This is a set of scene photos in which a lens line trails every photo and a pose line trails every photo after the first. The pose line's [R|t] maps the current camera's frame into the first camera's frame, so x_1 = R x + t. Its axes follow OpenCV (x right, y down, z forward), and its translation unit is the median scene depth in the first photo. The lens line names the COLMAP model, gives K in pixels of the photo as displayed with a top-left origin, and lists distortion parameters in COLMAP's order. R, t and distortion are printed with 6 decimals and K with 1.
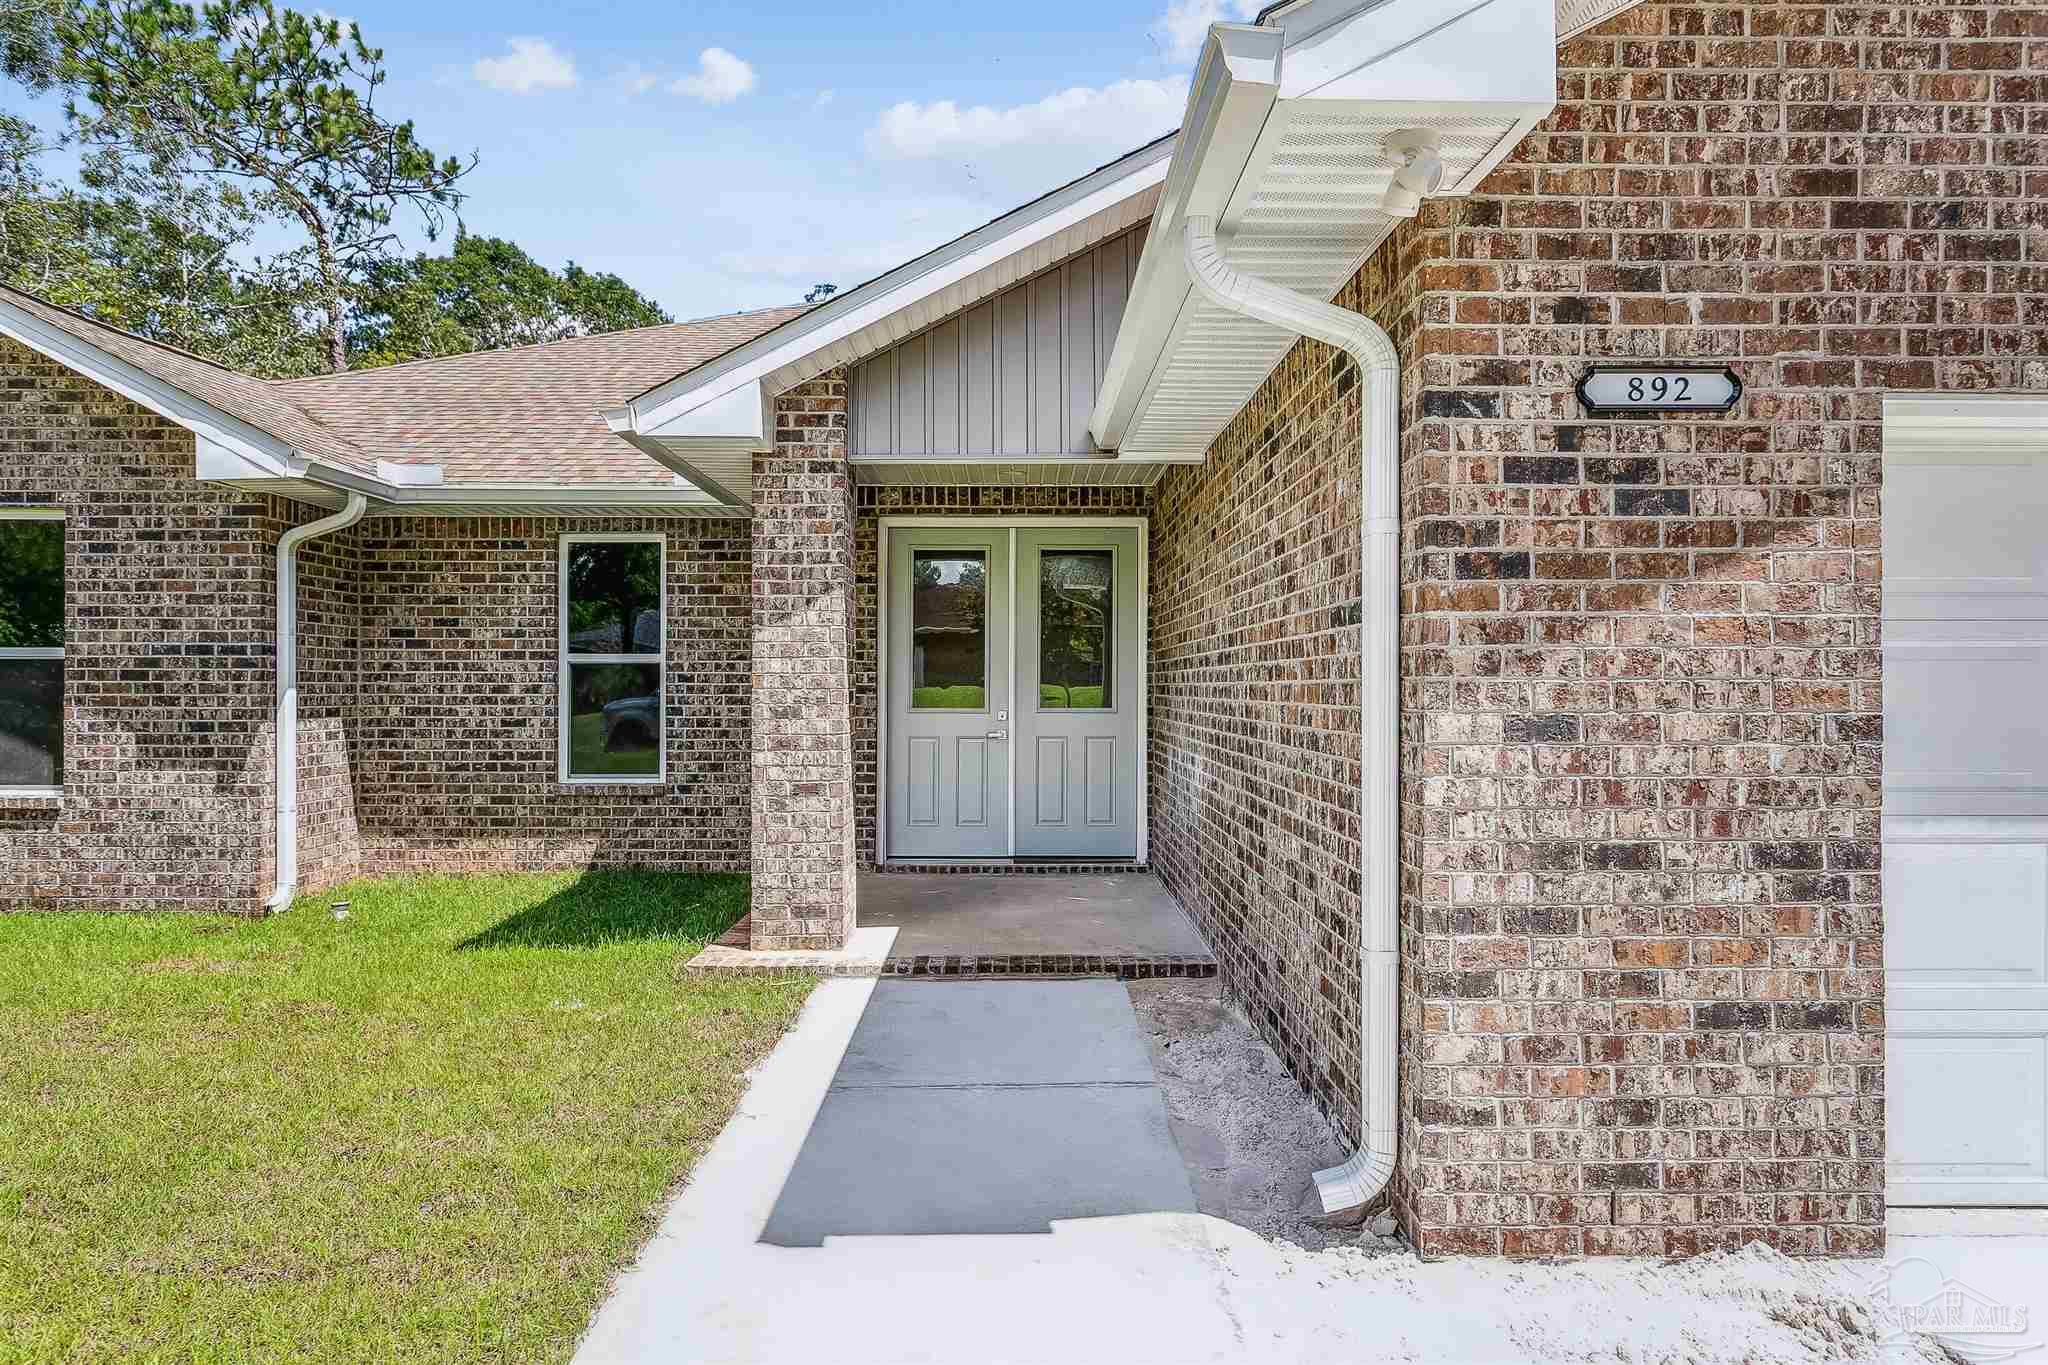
lens RADIAL K [[1240.9, 0, 974.8], [0, 1240.9, 683.5], [0, 0, 1]] dist [0.001354, 0.000048]
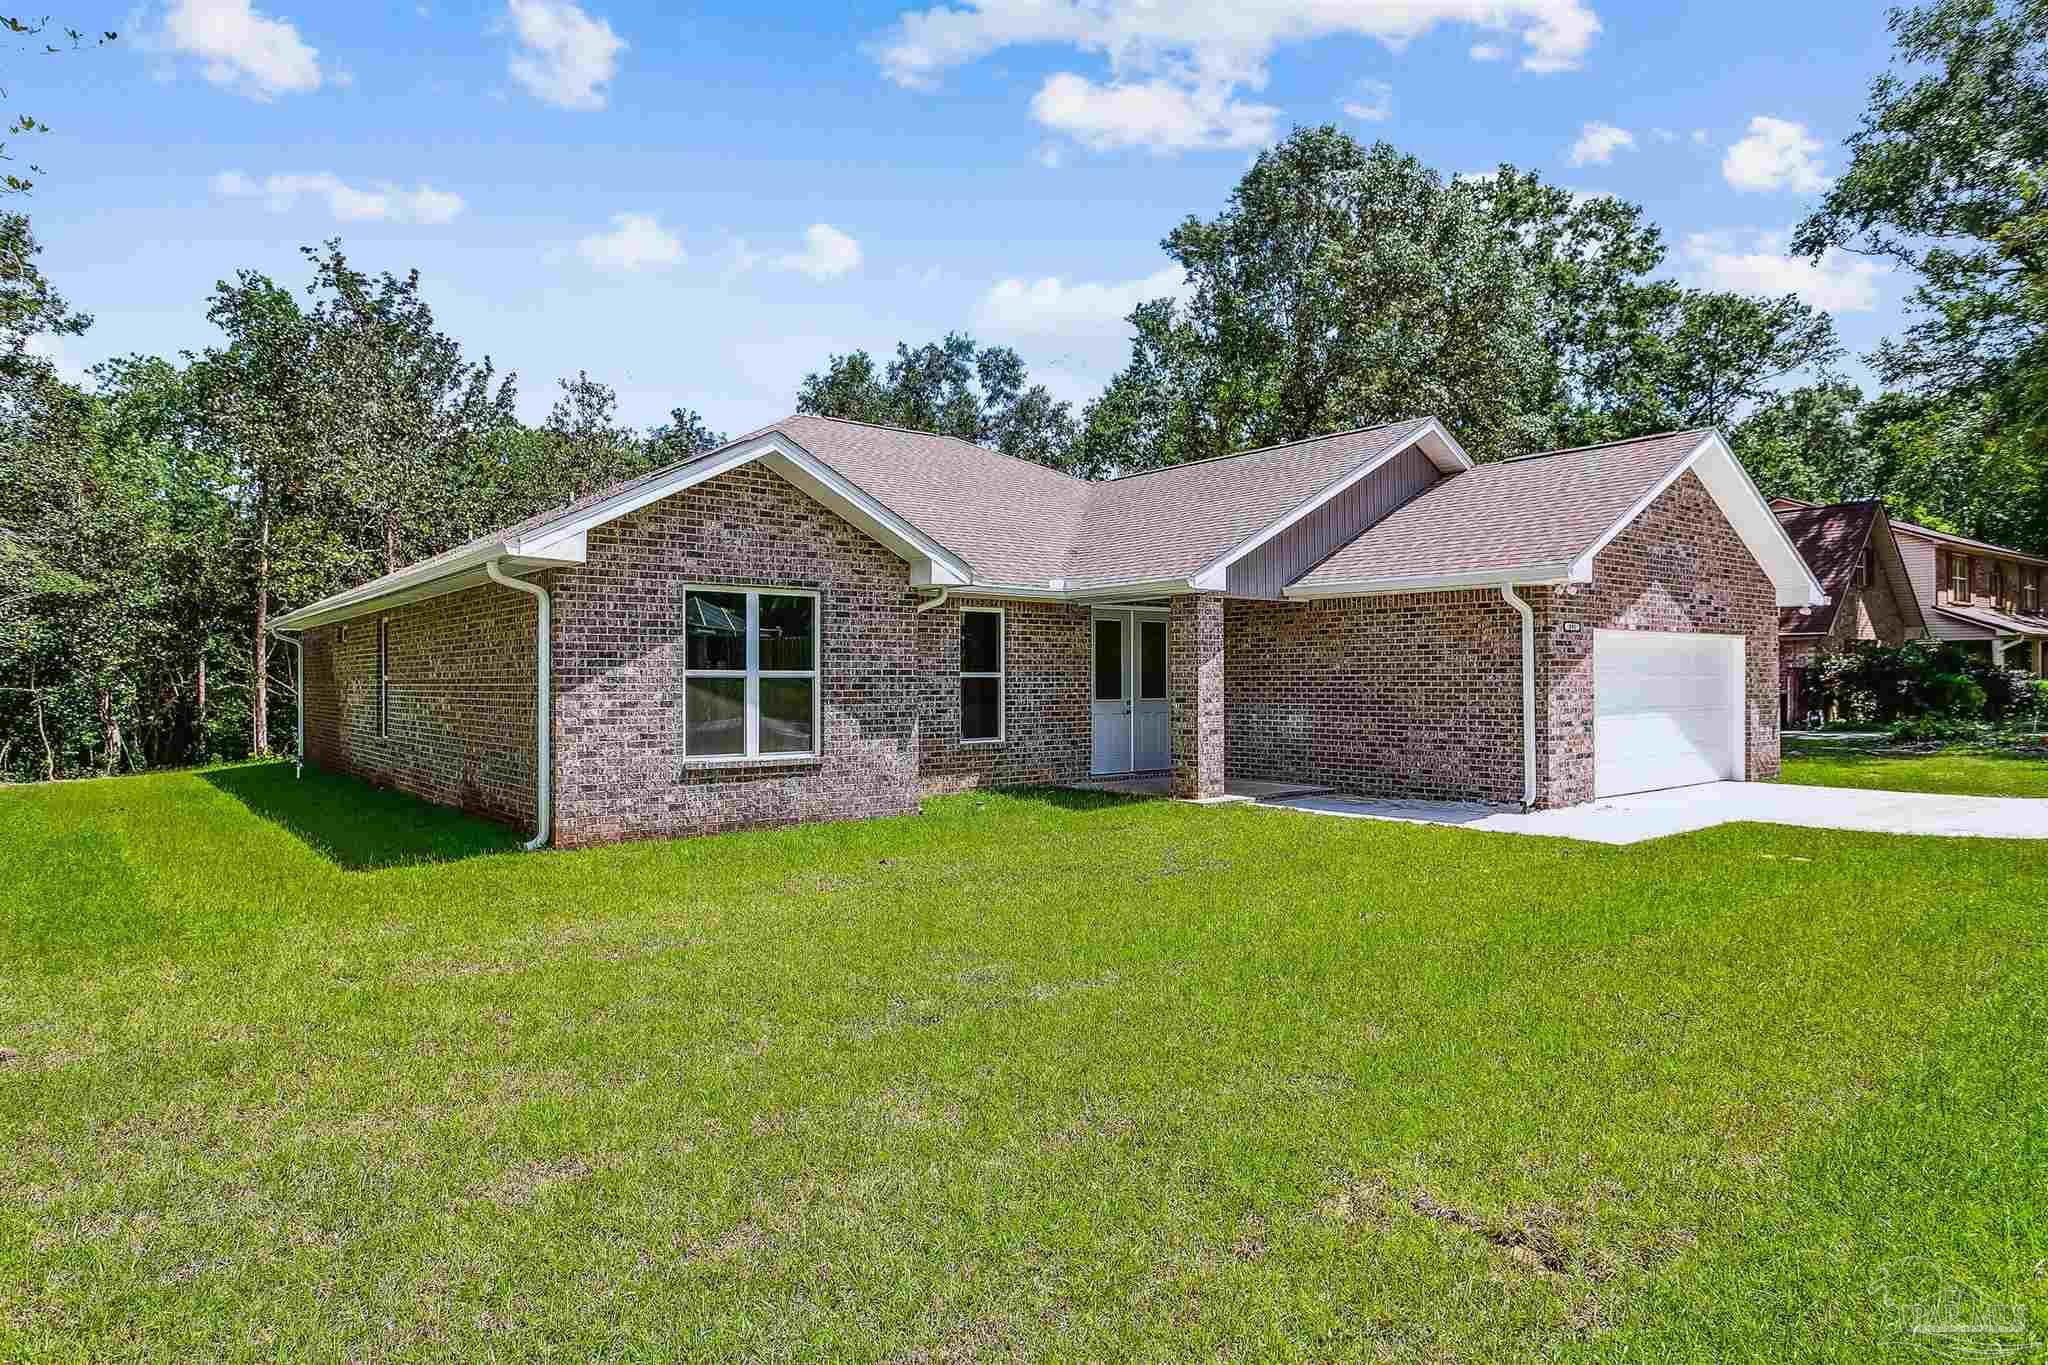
lens RADIAL K [[1174.4, 0, 1020.1], [0, 1174.4, 675.9], [0, 0, 1]] dist [-0.014657, -0.000714]
pose [[0.779043, -0.002228, 0.626967, -1.552058], [0.004399, 0.999988, -0.001912, -0.017874], [-0.626956, 0.004248, 0.779043, -0.454831]]
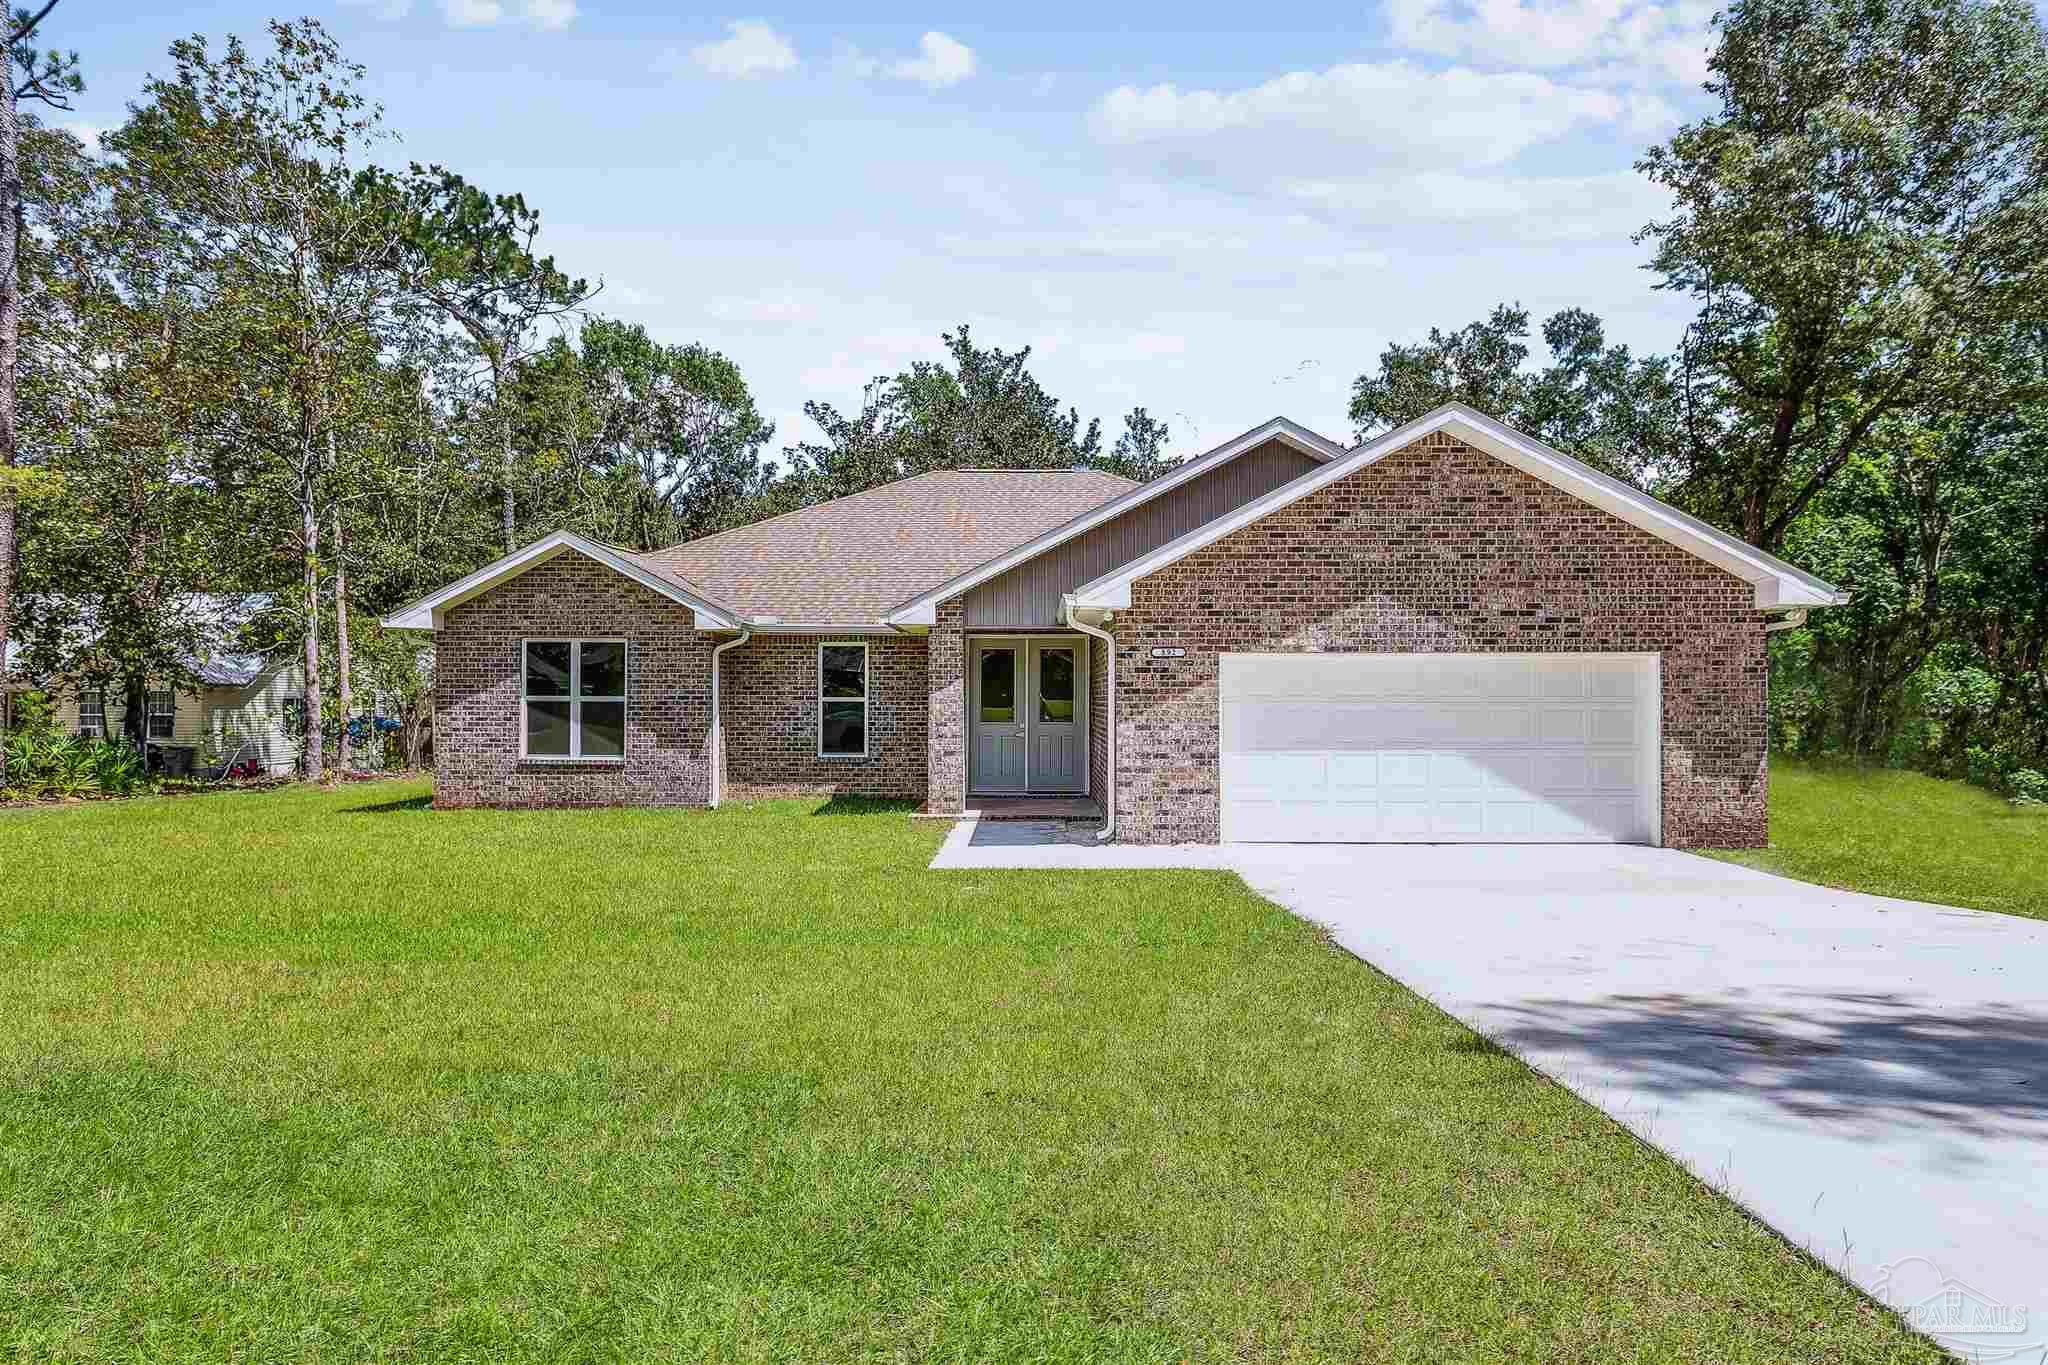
lens RADIAL K [[1240.9, 0, 974.8], [0, 1240.9, 683.5], [0, 0, 1]] dist [0.001354, 0.000048]
pose [[0.999894, -0.000651, -0.014567, -0.034716], [0.000509, 0.999953, -0.009727, -0.030838], [0.014573, 0.009719, 0.999847, -1.360232]]
